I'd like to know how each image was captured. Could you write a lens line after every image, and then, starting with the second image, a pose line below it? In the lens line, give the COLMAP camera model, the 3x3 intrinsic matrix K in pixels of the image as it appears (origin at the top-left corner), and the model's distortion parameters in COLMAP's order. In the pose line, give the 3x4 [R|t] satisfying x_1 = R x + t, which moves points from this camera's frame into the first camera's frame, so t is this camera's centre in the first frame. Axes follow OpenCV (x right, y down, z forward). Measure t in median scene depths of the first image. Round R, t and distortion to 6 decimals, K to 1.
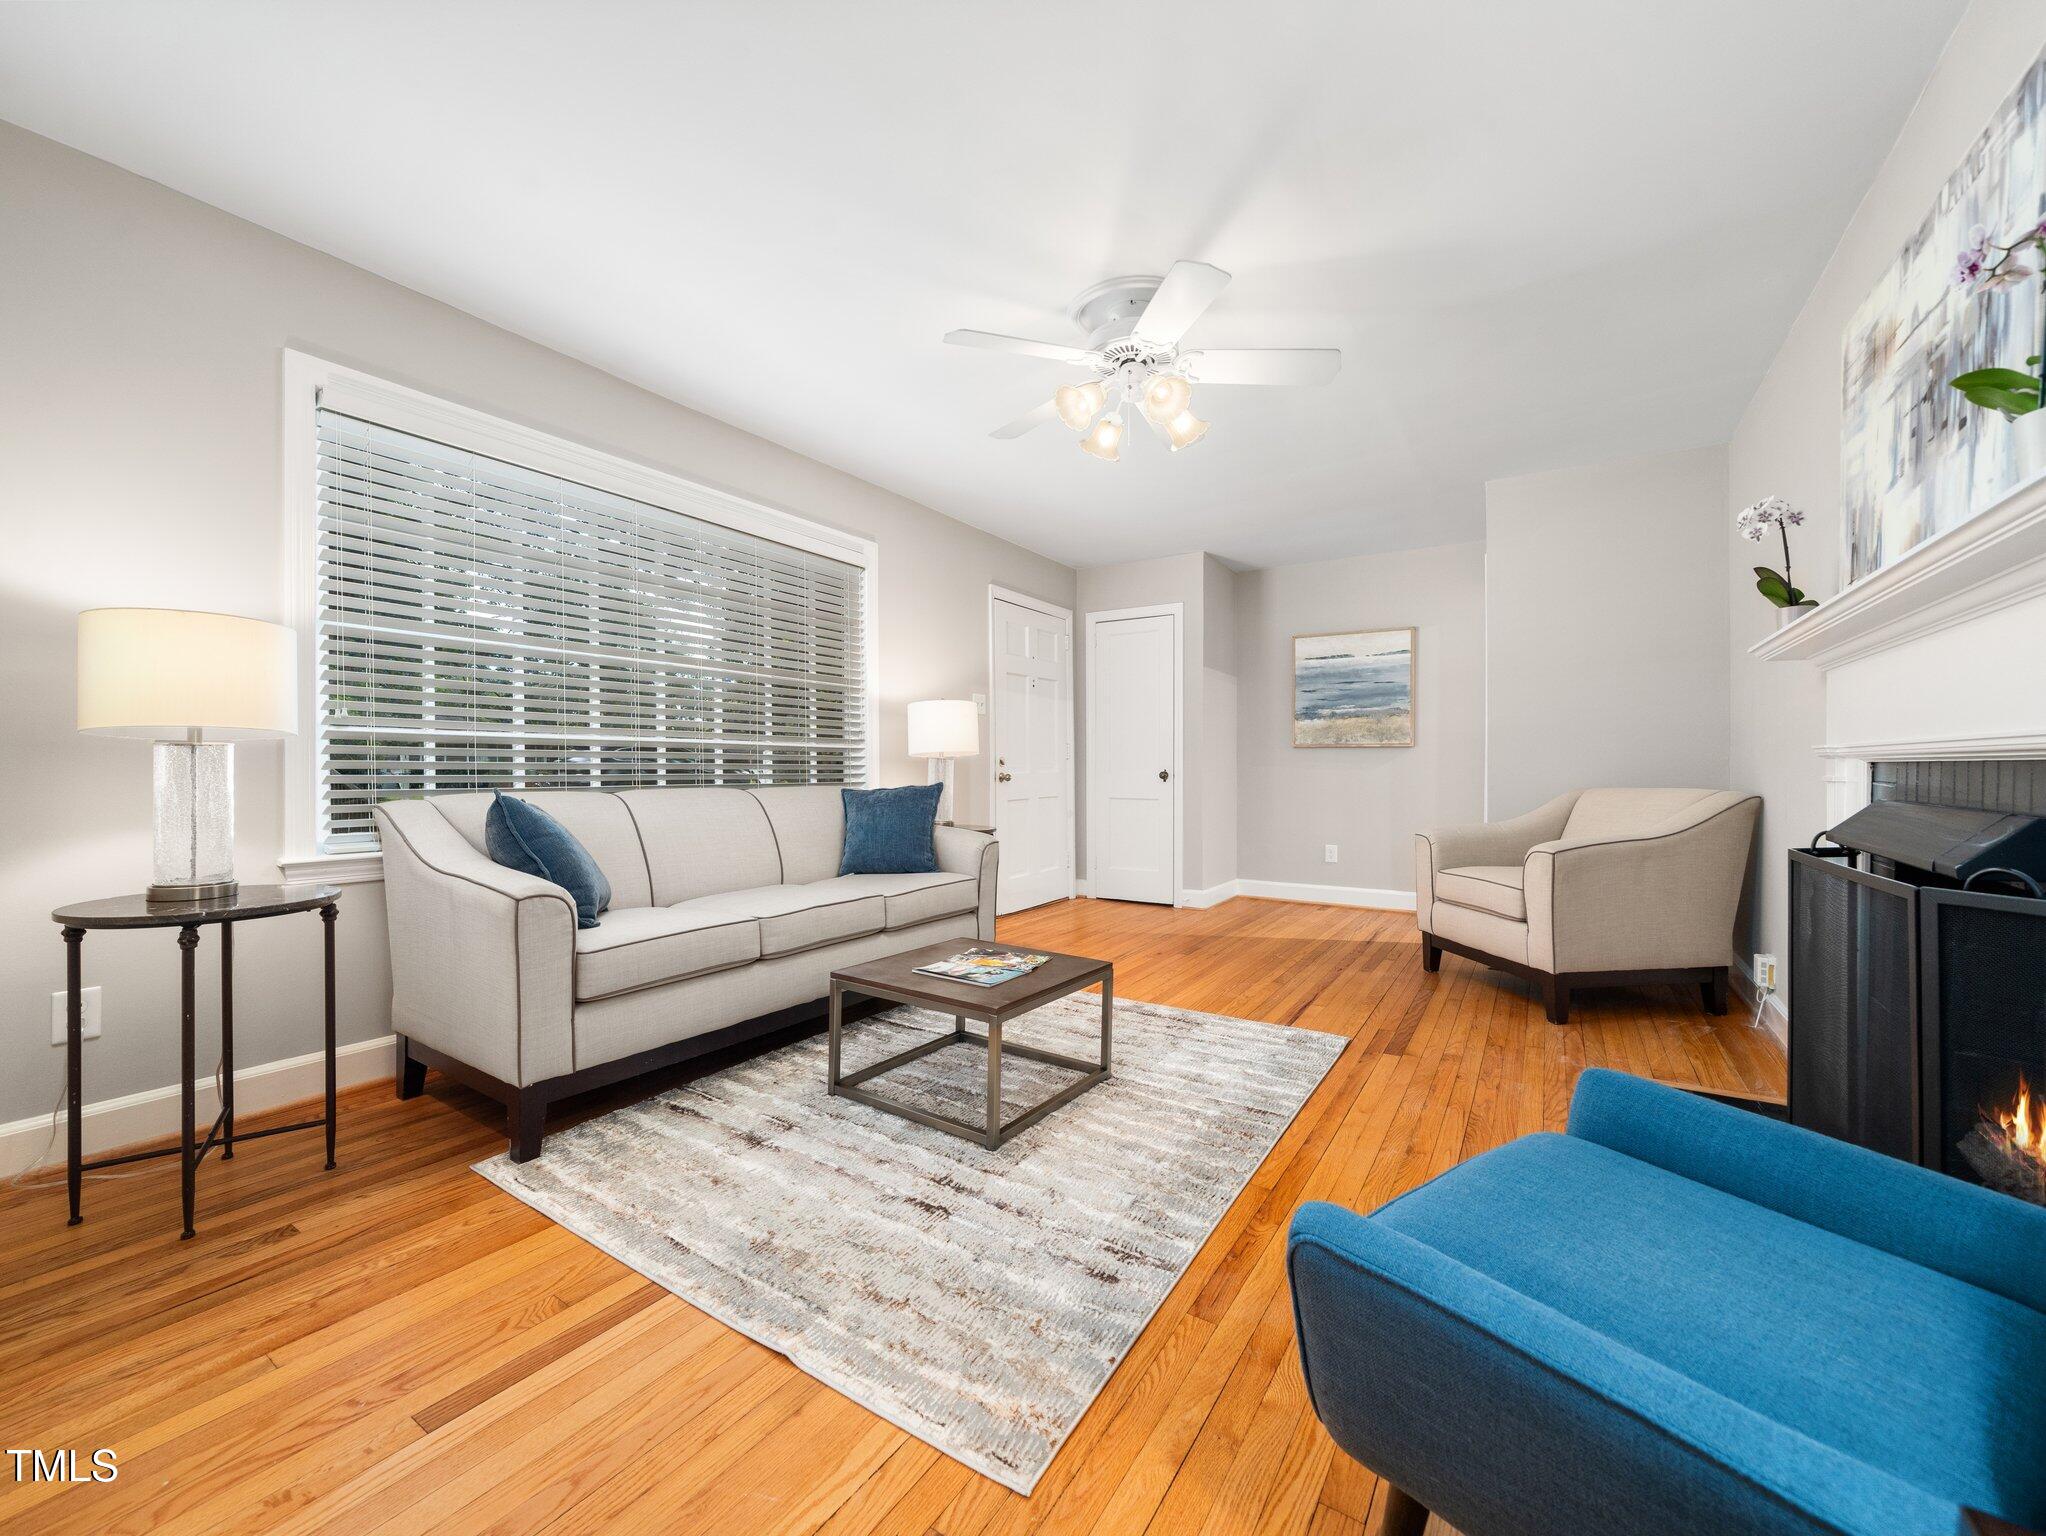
lens RADIAL K [[826.7, 0, 1021.2], [0, 826.7, 766.5], [0, 0, 1]] dist [-0.001236, -0.000215]
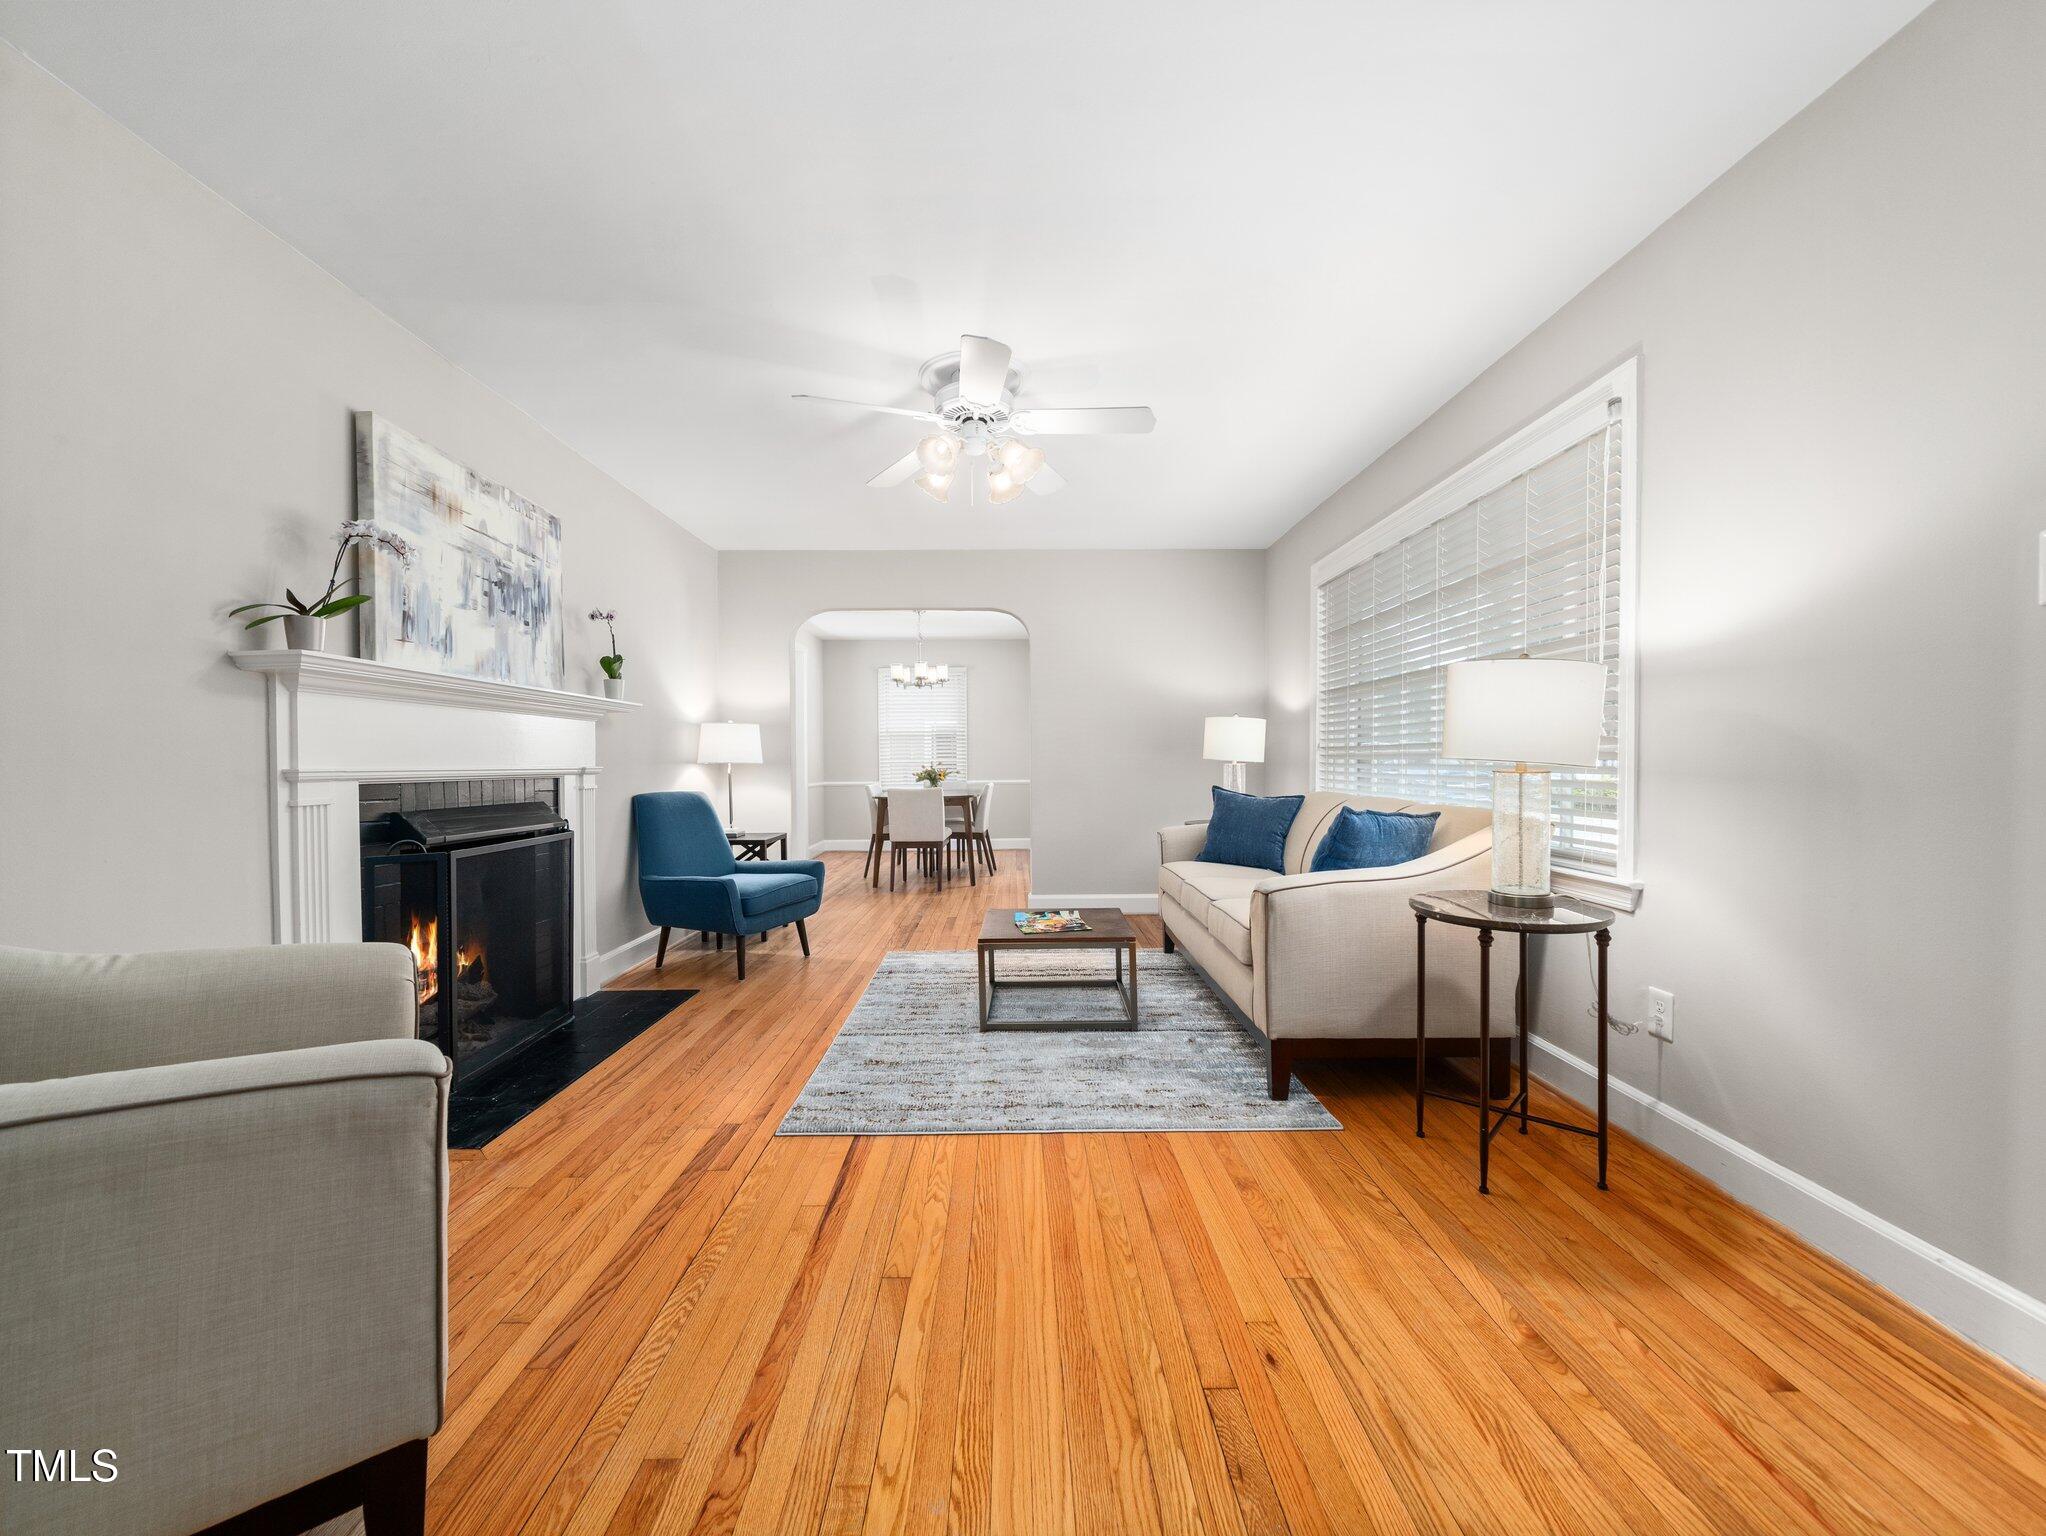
lens RADIAL K [[803.4, 0, 1030.5], [0, 803.4, 766.6], [0, 0, 1]] dist [-0.000848, -0.000473]
pose [[-0.826158, 0.004730, -0.563419, 0.756068], [0.002066, 0.999983, 0.005365, -0.029677], [0.563435, 0.003268, -0.826154, 2.131844]]
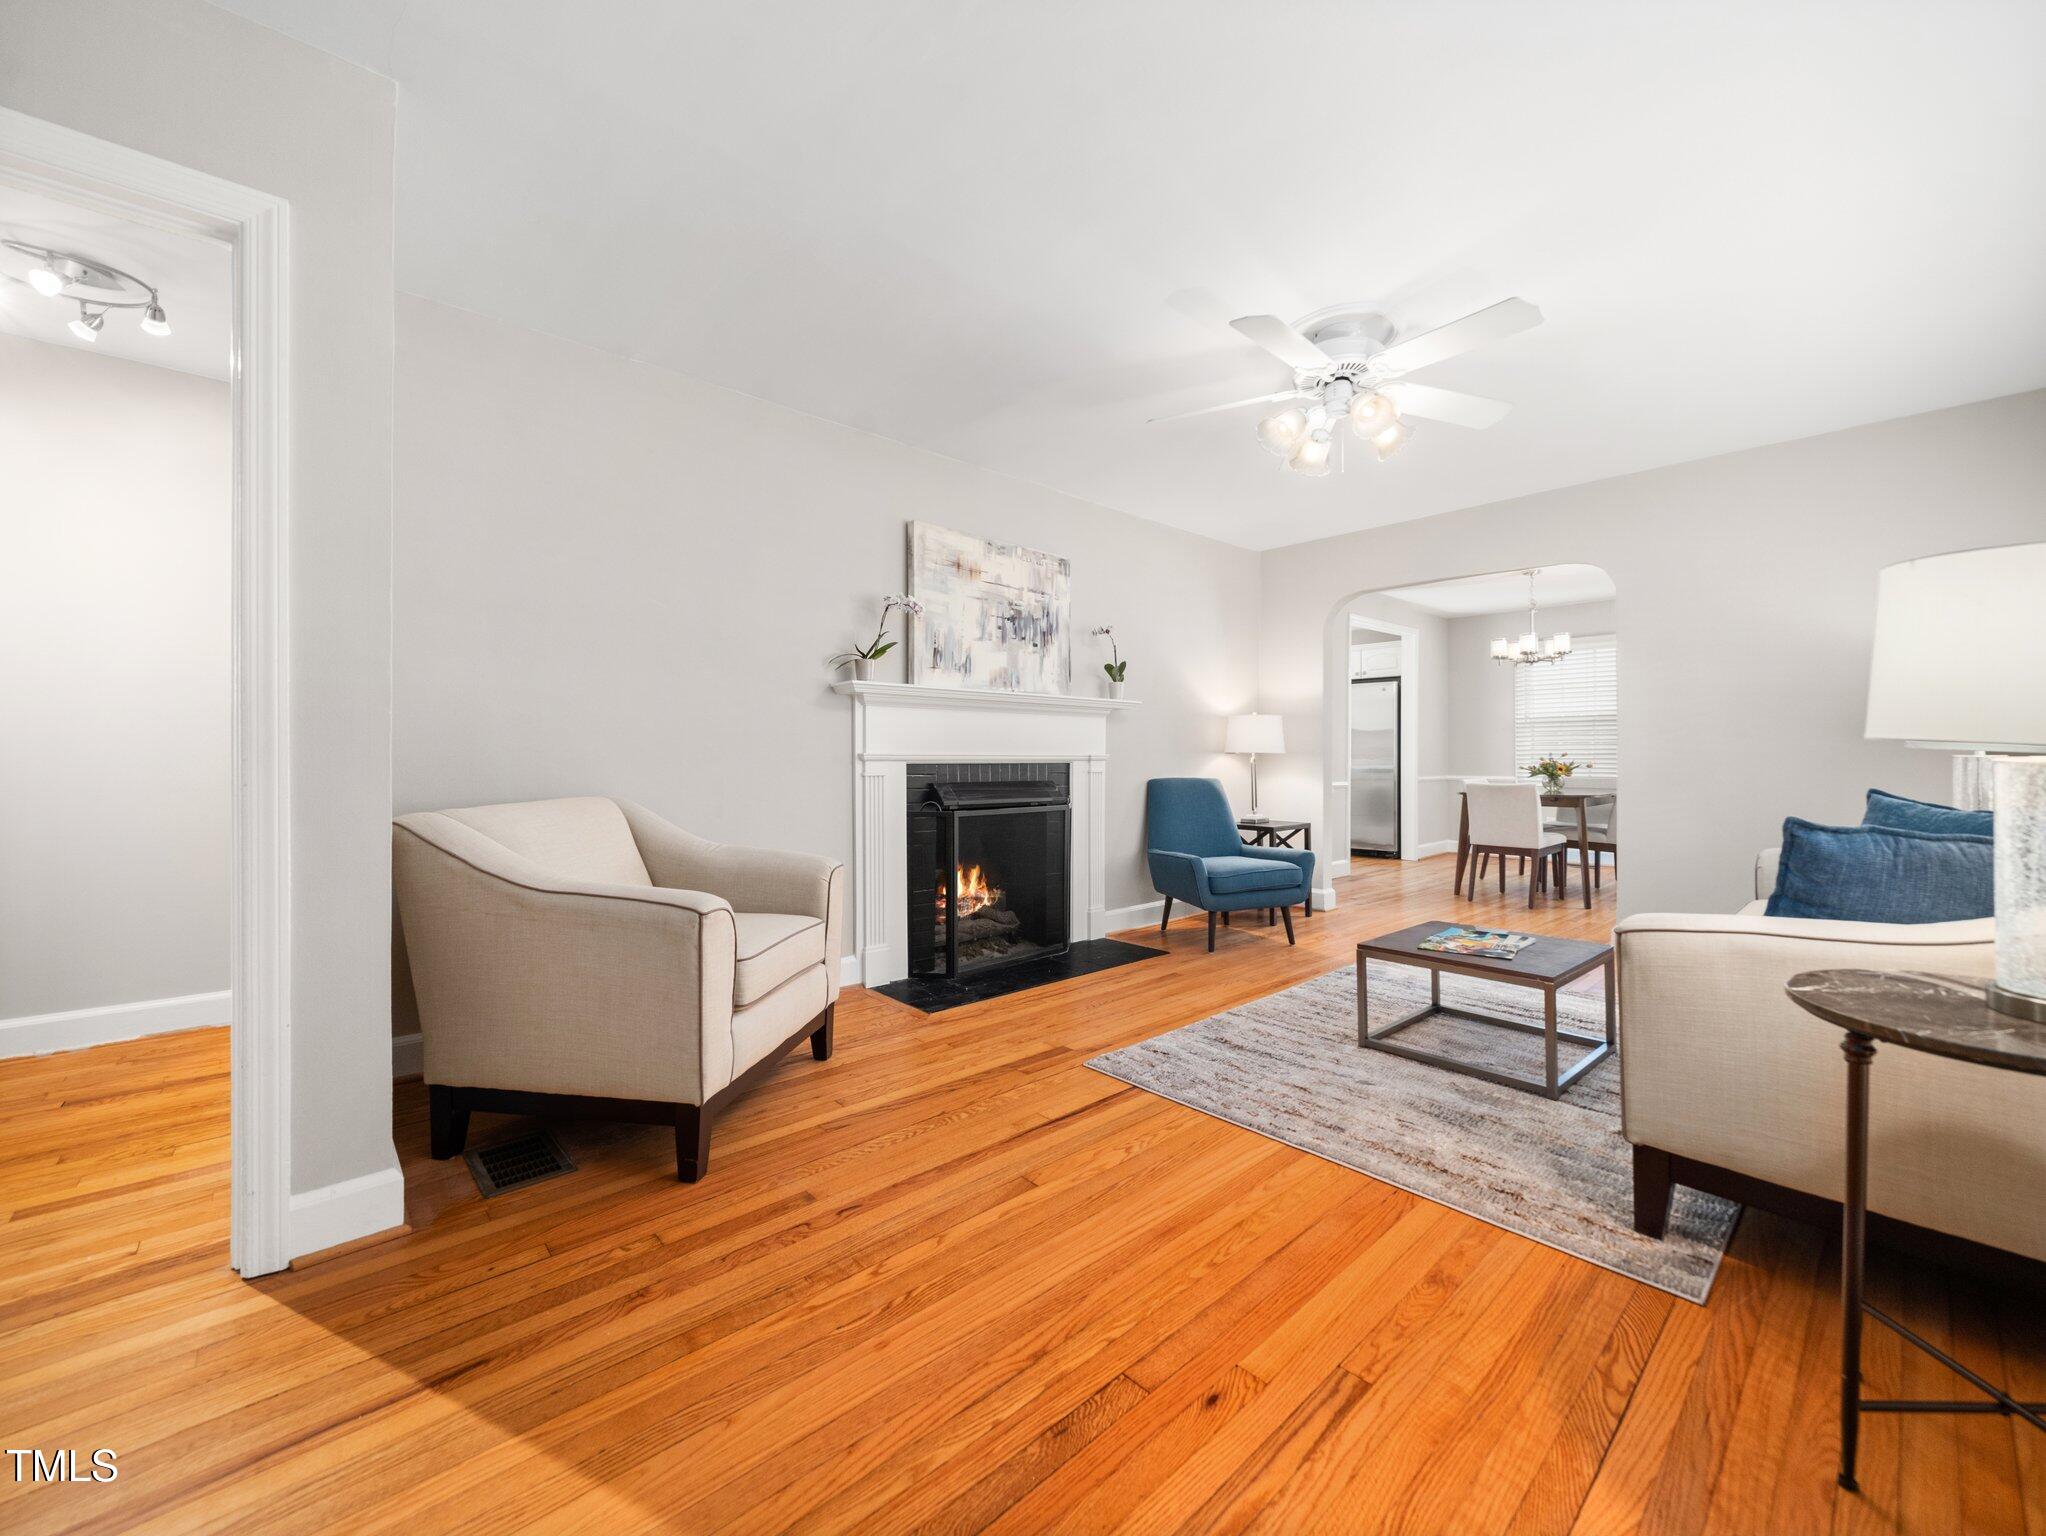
lens RADIAL K [[822.8, 0, 1026.3], [0, 822.8, 758.5], [0, 0, 1]] dist [-0.002347, -0.000554]
pose [[-0.967517, -0.003049, 0.252786, 0.274533], [-0.002365, 0.999993, 0.003011, -0.019761], [-0.252794, 0.002316, -0.967517, 2.301308]]
